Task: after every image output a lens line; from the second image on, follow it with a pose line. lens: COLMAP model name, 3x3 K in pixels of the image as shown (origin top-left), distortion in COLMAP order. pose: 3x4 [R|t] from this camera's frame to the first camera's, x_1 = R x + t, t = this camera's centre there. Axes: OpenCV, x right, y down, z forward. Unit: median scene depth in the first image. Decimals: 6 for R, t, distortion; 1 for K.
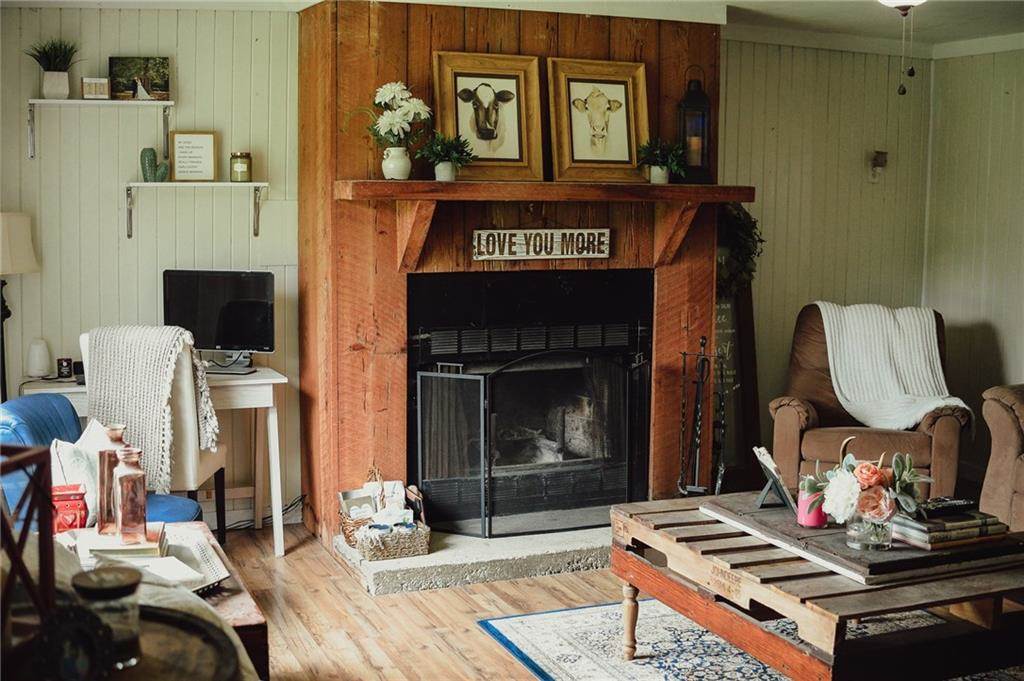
lens RADIAL K [[1228.1, 0, 512.6], [0, 1228.1, 342.3], [0, 0, 1]] dist [-0.135607, 0.000000]
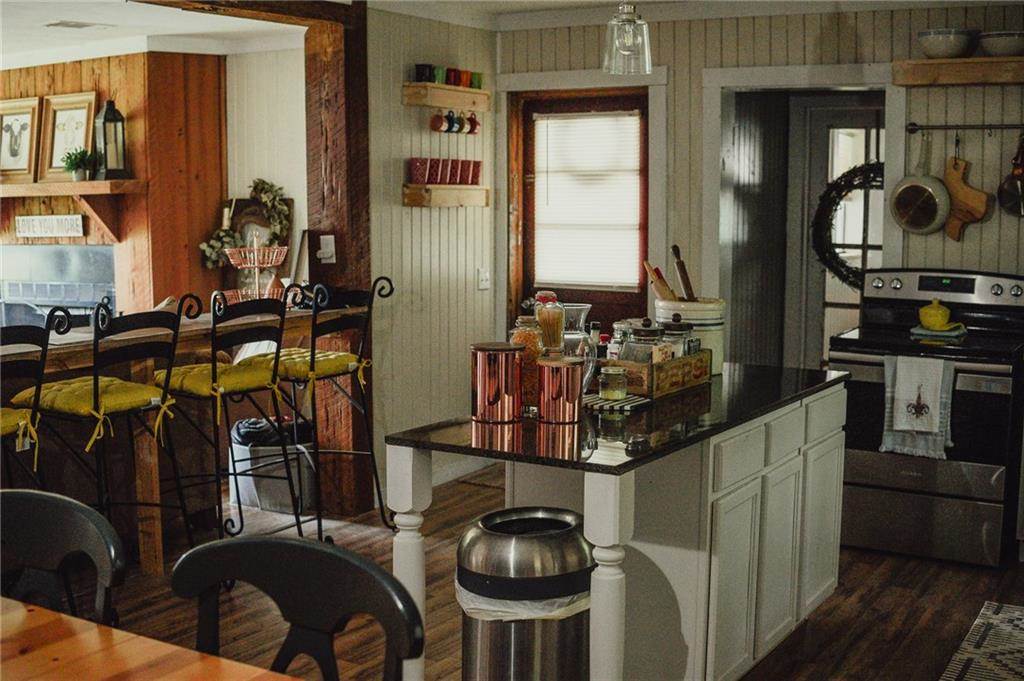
lens RADIAL K [[1228.1, 0, 512.0], [0, 1228.1, 347.2], [0, 0, 1]] dist [-0.135607, 0.000000]
pose [[0.607839, 0.084304, -0.789573, 1.521481], [-0.078627, 0.995851, 0.045800, -0.047351], [0.790158, 0.034243, 0.611946, 0.588339]]
